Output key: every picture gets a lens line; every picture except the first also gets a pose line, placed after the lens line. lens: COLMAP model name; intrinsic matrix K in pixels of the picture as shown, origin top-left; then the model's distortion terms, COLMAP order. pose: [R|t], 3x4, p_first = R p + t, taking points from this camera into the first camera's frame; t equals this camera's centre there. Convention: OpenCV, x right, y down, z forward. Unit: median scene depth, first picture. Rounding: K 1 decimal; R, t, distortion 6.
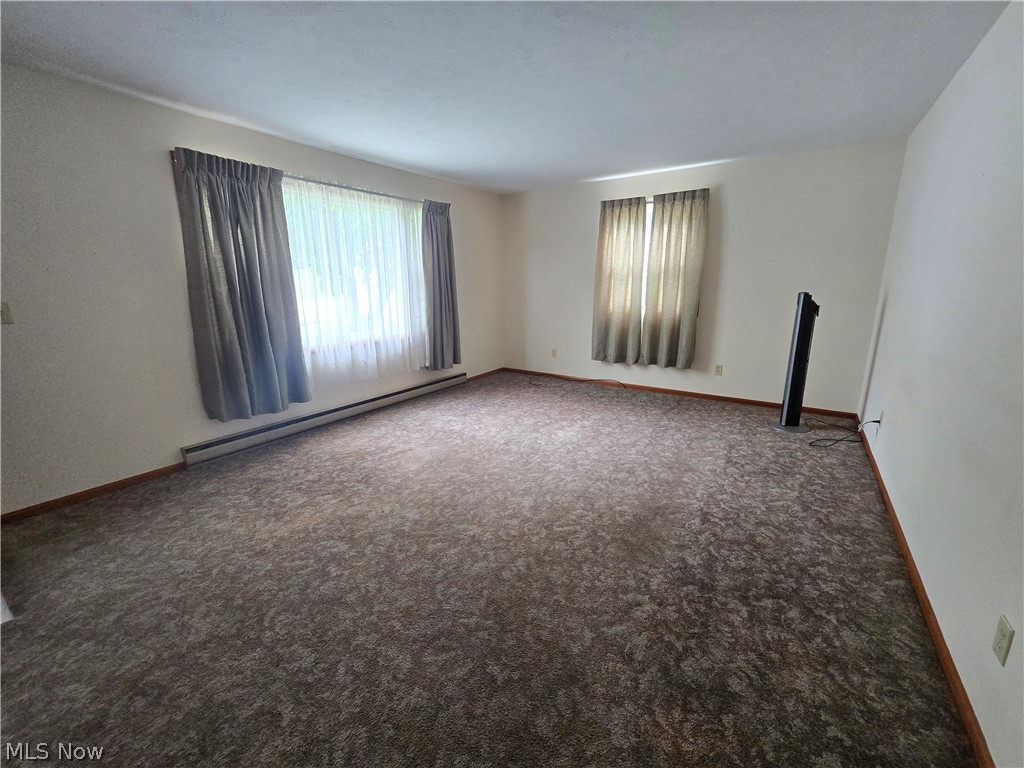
lens RADIAL K [[421.8, 0, 502.8], [0, 421.8, 381.8], [0, 0, 1]] dist [-0.011792, 0.003041]
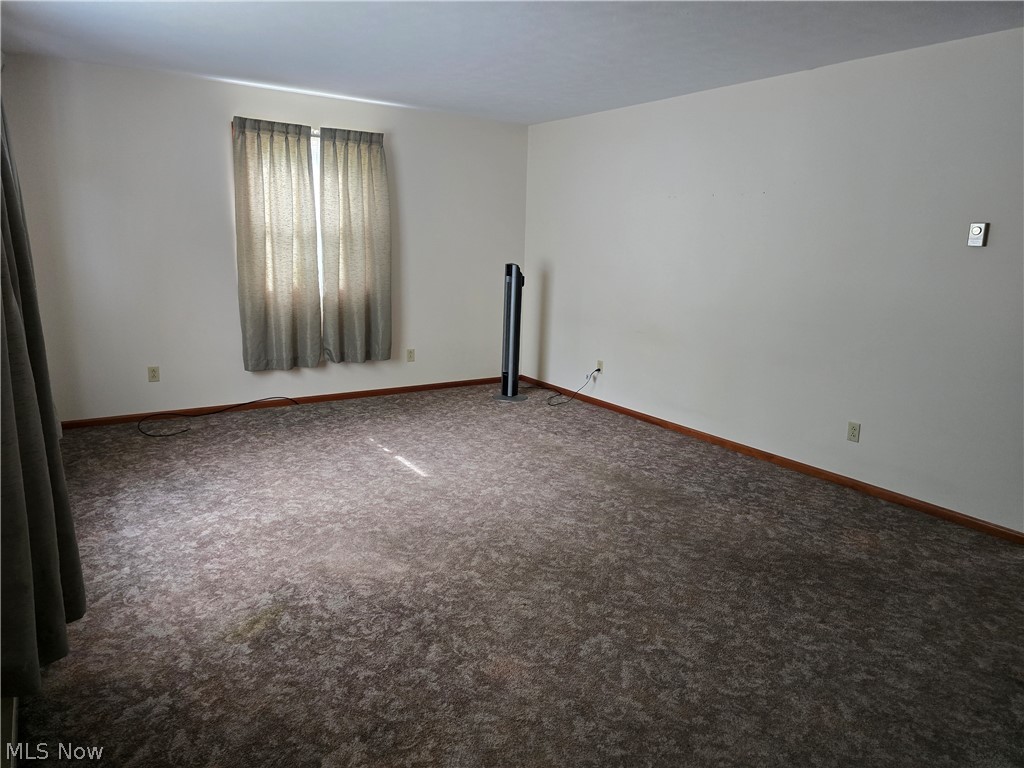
lens RADIAL K [[701.3, 0, 501.9], [0, 701.3, 386.3], [0, 0, 1]] dist [0.042046, -0.024945]
pose [[0.370904, -0.176650, 0.911715, -0.732210], [0.187998, 0.975698, 0.112566, -0.095155], [-0.909443, 0.129650, 0.395100, 0.315570]]
